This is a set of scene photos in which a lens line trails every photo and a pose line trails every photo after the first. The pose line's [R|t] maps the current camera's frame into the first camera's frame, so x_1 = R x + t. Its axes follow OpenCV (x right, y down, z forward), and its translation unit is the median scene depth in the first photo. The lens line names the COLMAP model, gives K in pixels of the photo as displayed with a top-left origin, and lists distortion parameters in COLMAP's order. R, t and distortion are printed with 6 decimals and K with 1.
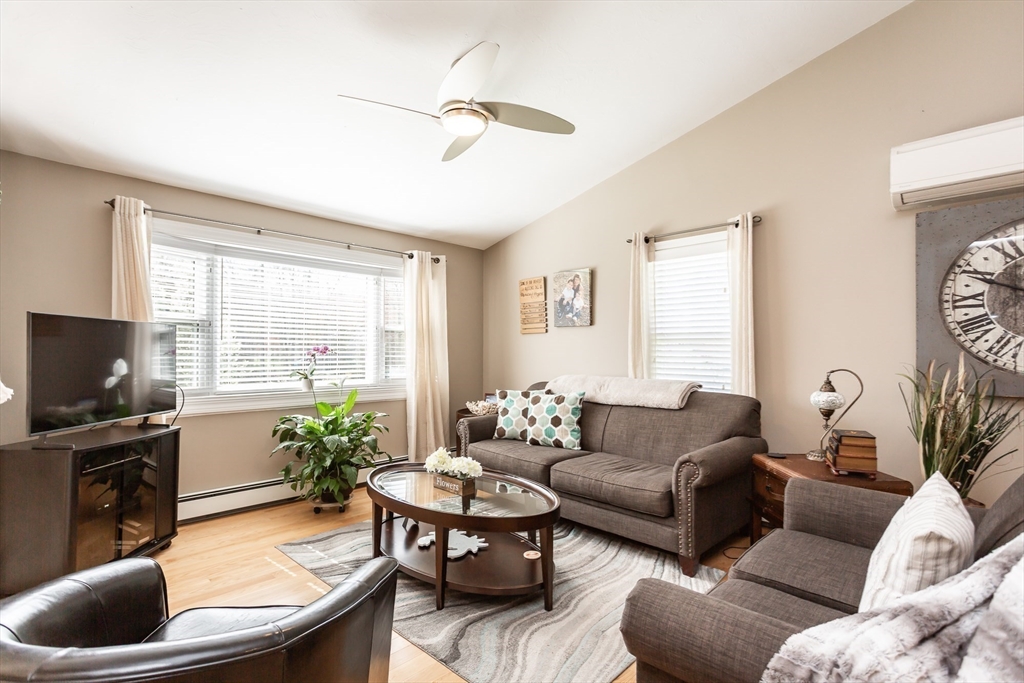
lens RADIAL K [[482.8, 0, 511.5], [0, 482.8, 356.0], [0, 0, 1]] dist [-0.003252, -0.000020]
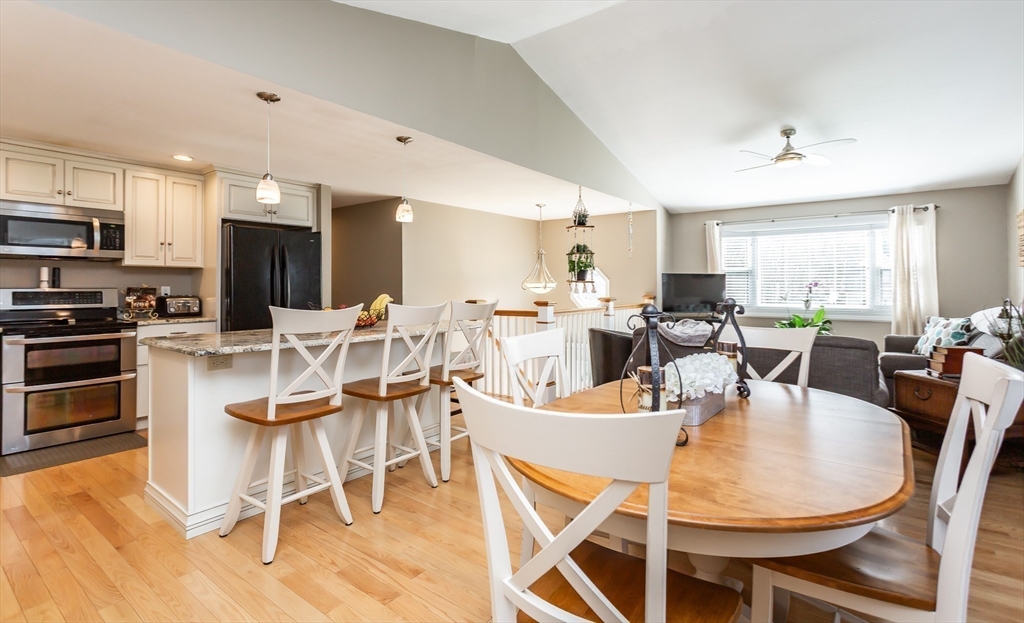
lens RADIAL K [[486.9, 0, 510.5], [0, 486.9, 285.5], [0, 0, 1]] dist [0.004295, 0.000635]
pose [[0.121709, -0.006727, -0.992543, 1.161653], [-0.005588, 0.999957, -0.007463, 0.008776], [0.992550, 0.006454, 0.121666, -0.209003]]
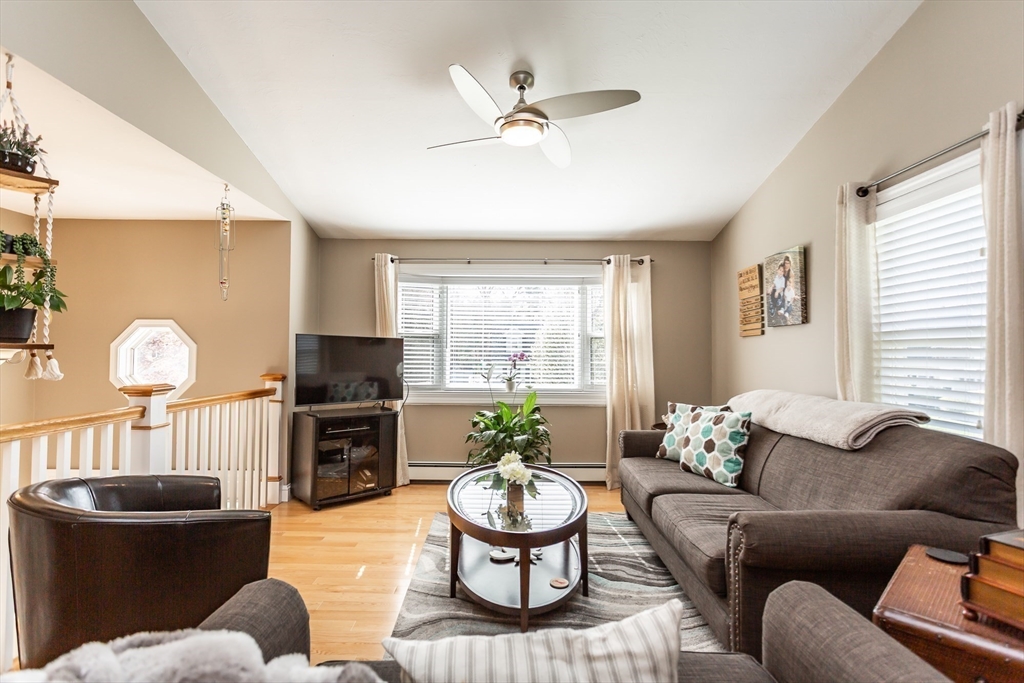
lens RADIAL K [[483.3, 0, 506.0], [0, 483.3, 350.4], [0, 0, 1]] dist [0.003497, 0.000641]
pose [[0.698983, -0.006706, -0.715107, 0.426642], [-0.009555, 0.999779, -0.018715, -0.005367], [0.715075, 0.019914, 0.698765, 0.191453]]
